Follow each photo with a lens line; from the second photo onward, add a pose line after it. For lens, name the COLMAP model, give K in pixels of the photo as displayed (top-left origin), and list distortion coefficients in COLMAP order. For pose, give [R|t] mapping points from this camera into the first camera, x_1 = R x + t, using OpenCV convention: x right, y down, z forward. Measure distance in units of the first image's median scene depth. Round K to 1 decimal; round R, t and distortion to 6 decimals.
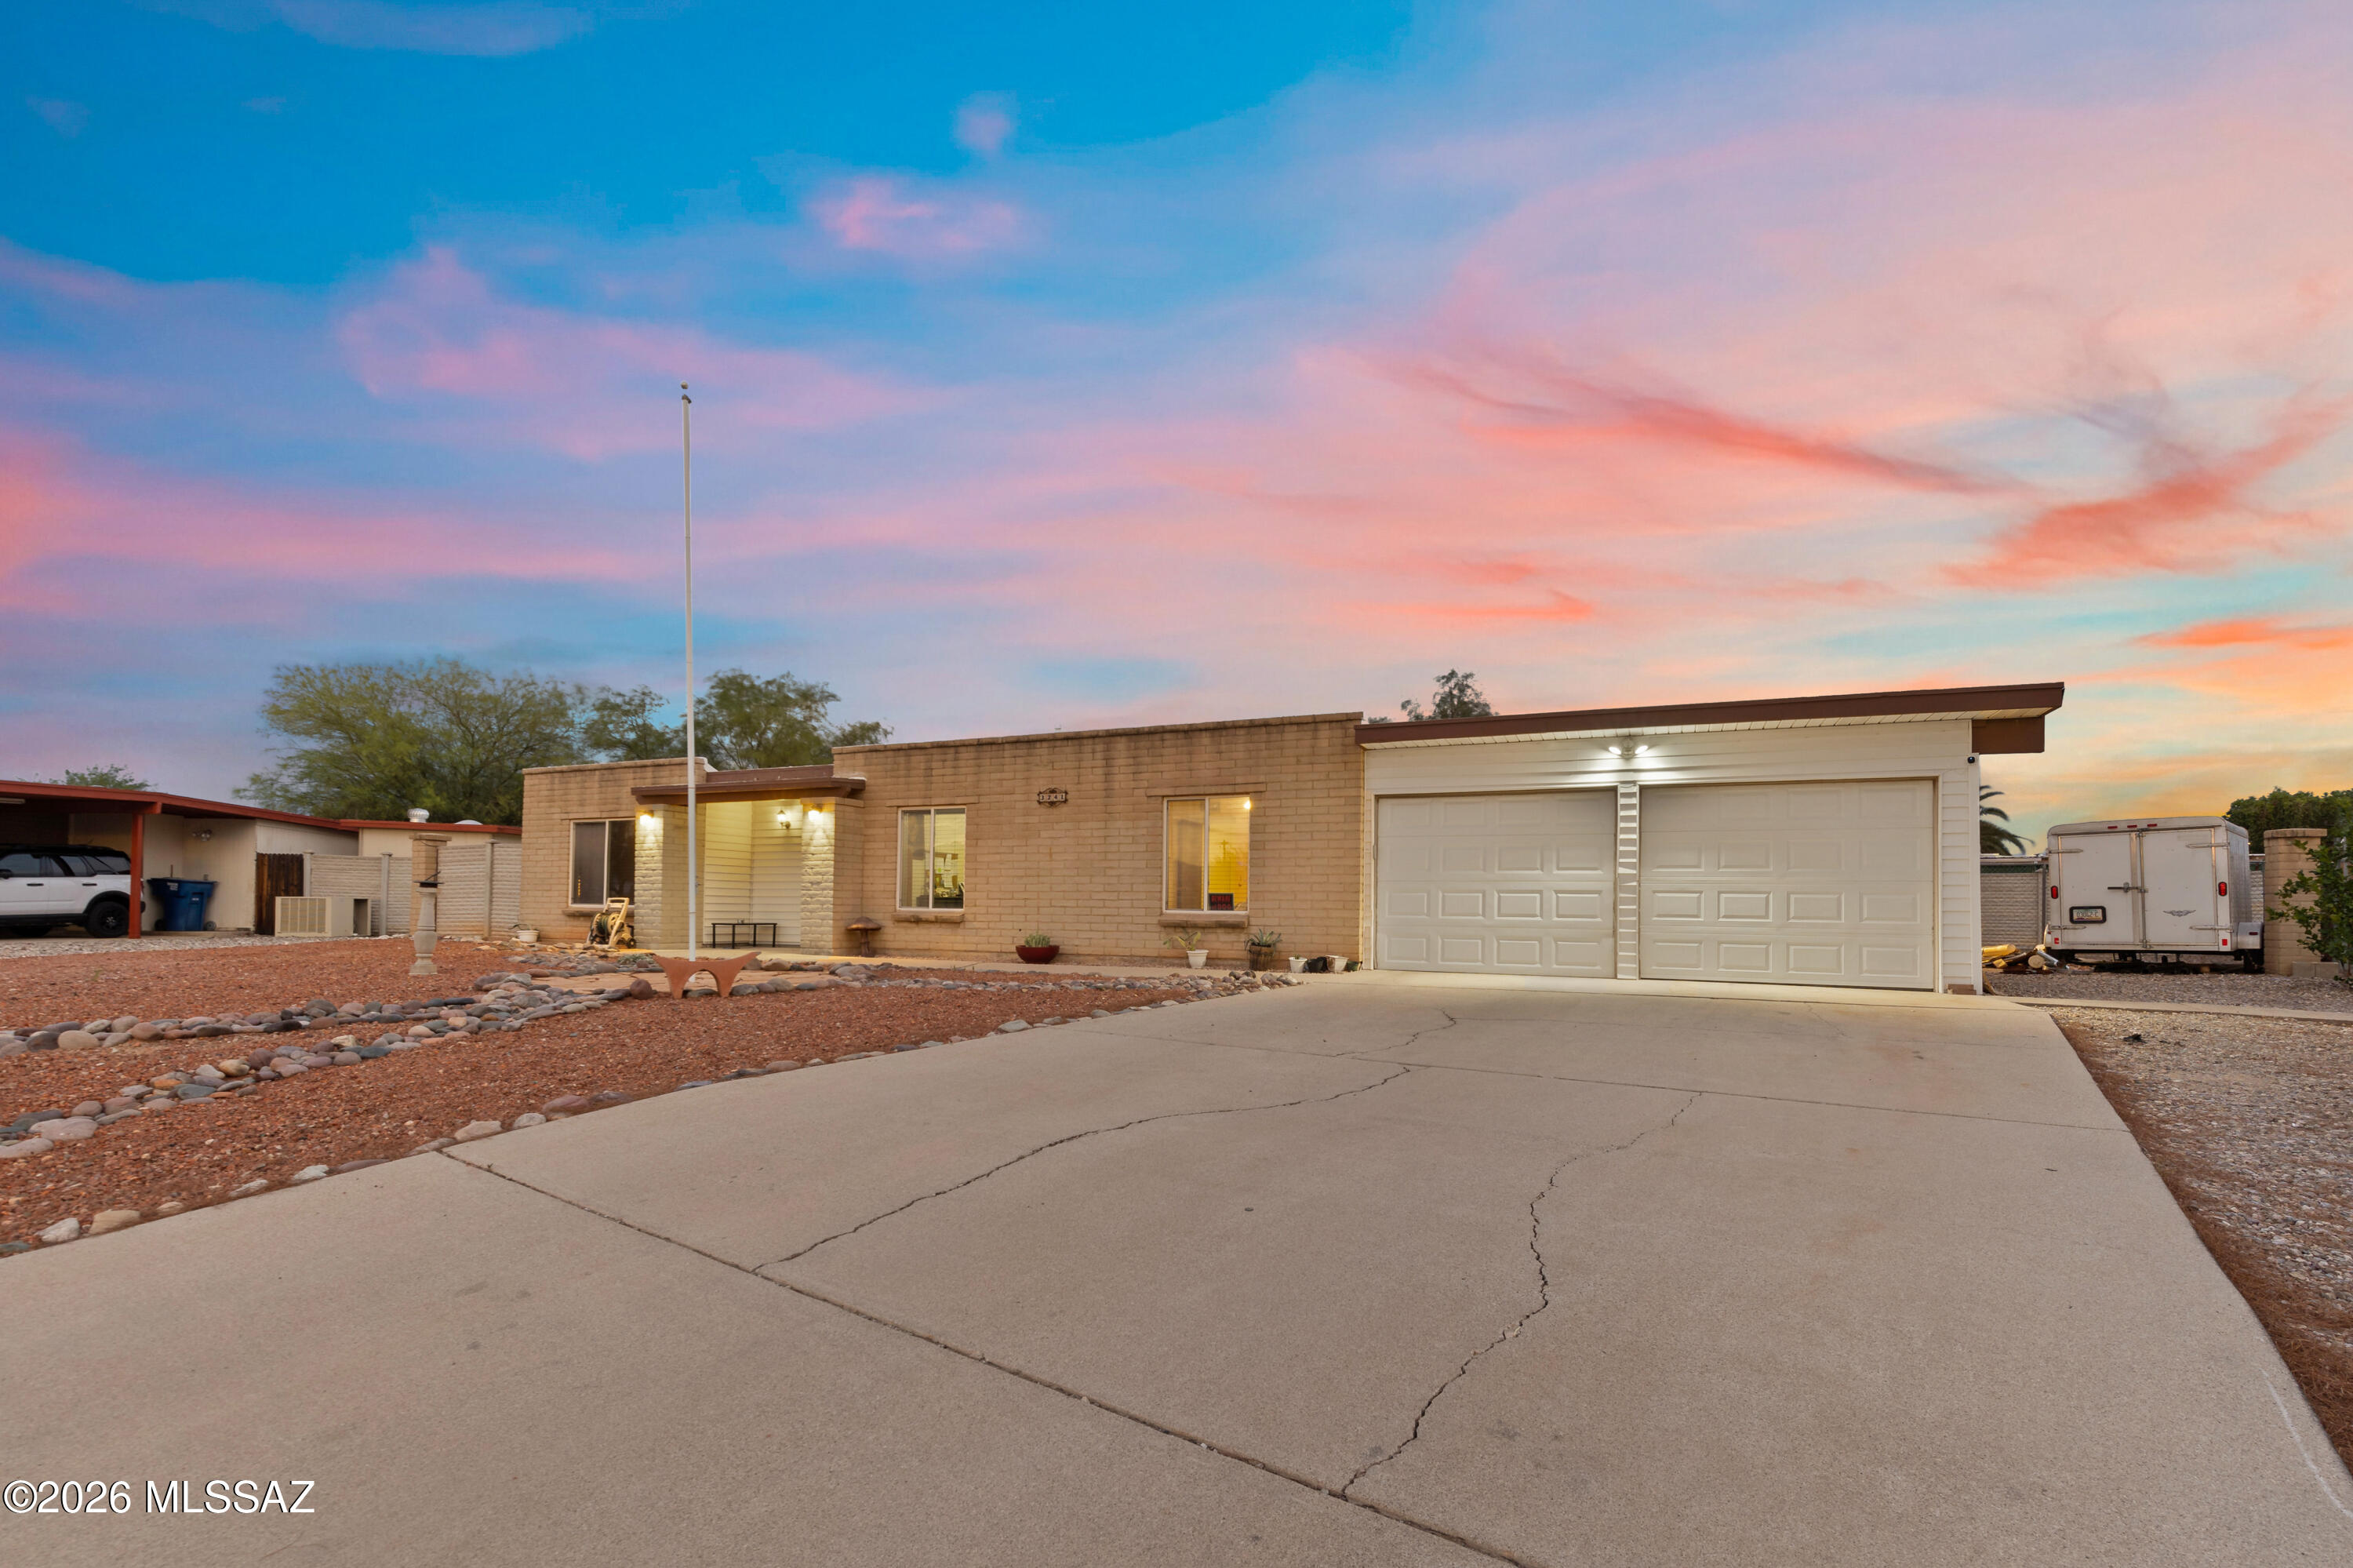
lens RADIAL K [[1098.7, 0, 1174.5], [0, 1098.7, 889.0], [0, 0, 1]] dist [0.000569, -0.000018]
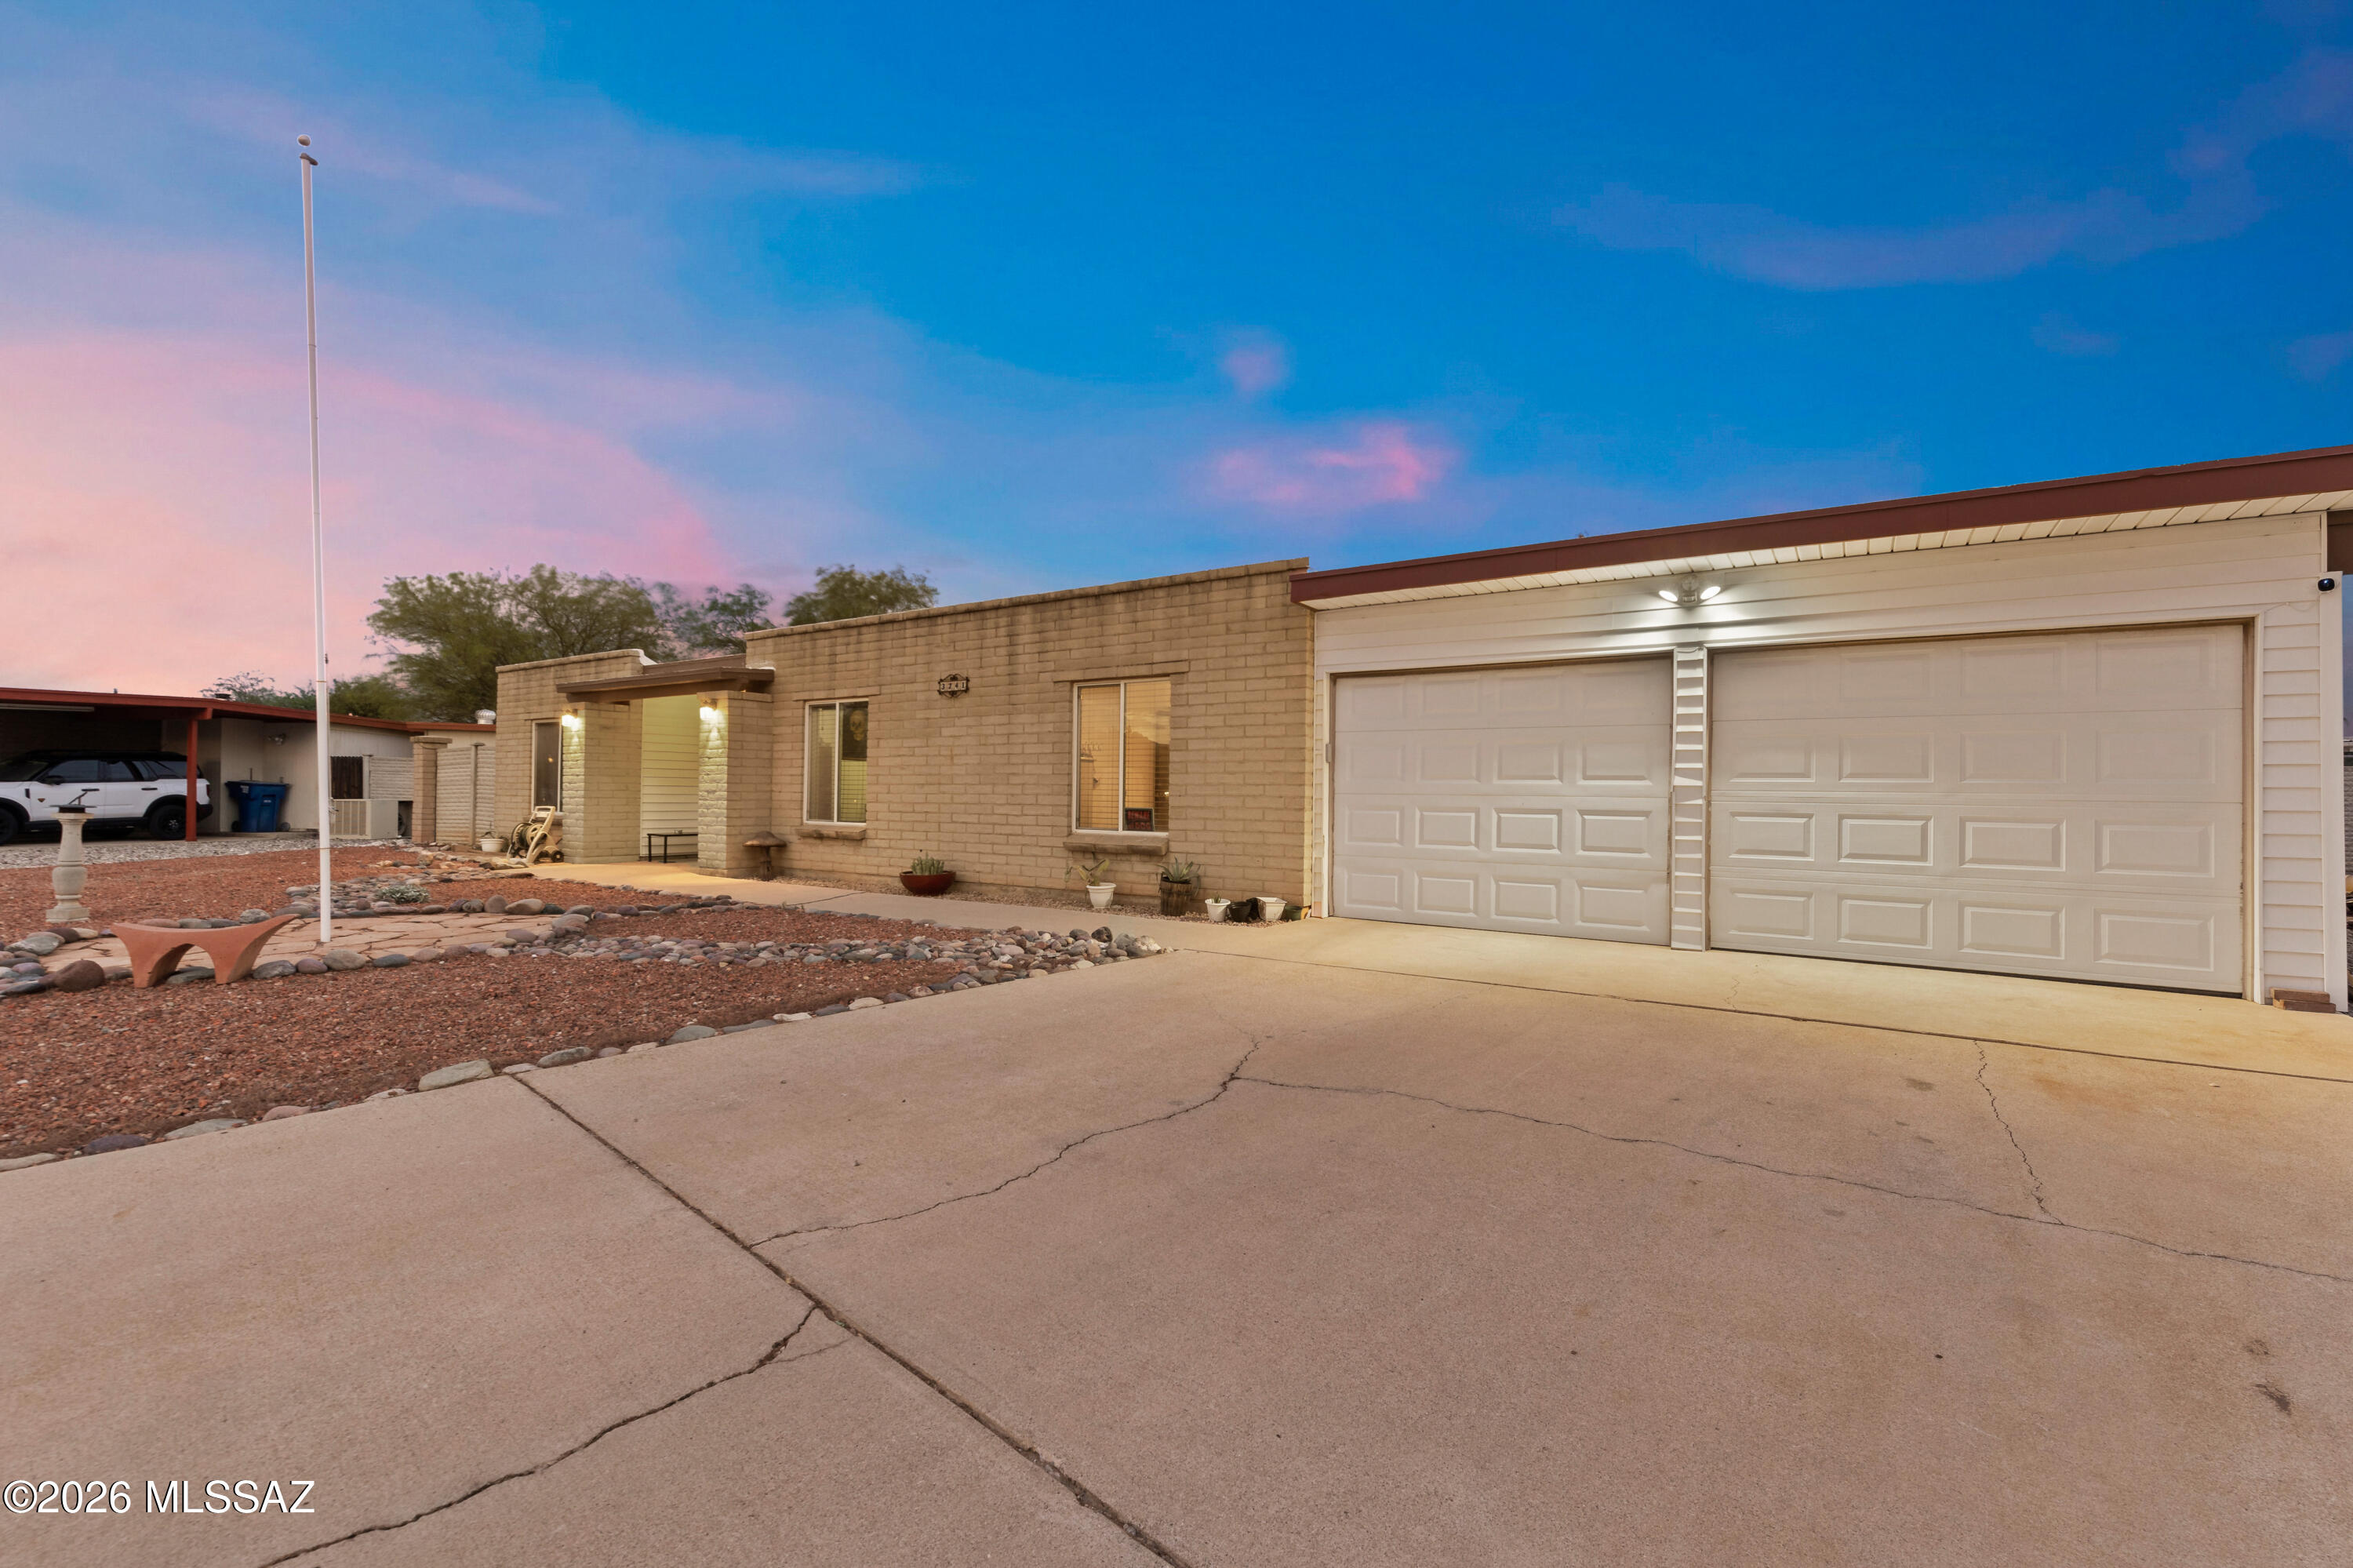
lens RADIAL K [[1044.2, 0, 1171.8], [0, 1044.2, 788.2], [0, 0, 1]] dist [0.000125, 0.000022]
pose [[0.985350, -0.002651, -0.170524, 0.182790], [0.004917, 0.999905, 0.012867, -0.018567], [0.170474, -0.013517, 0.985269, 0.288363]]
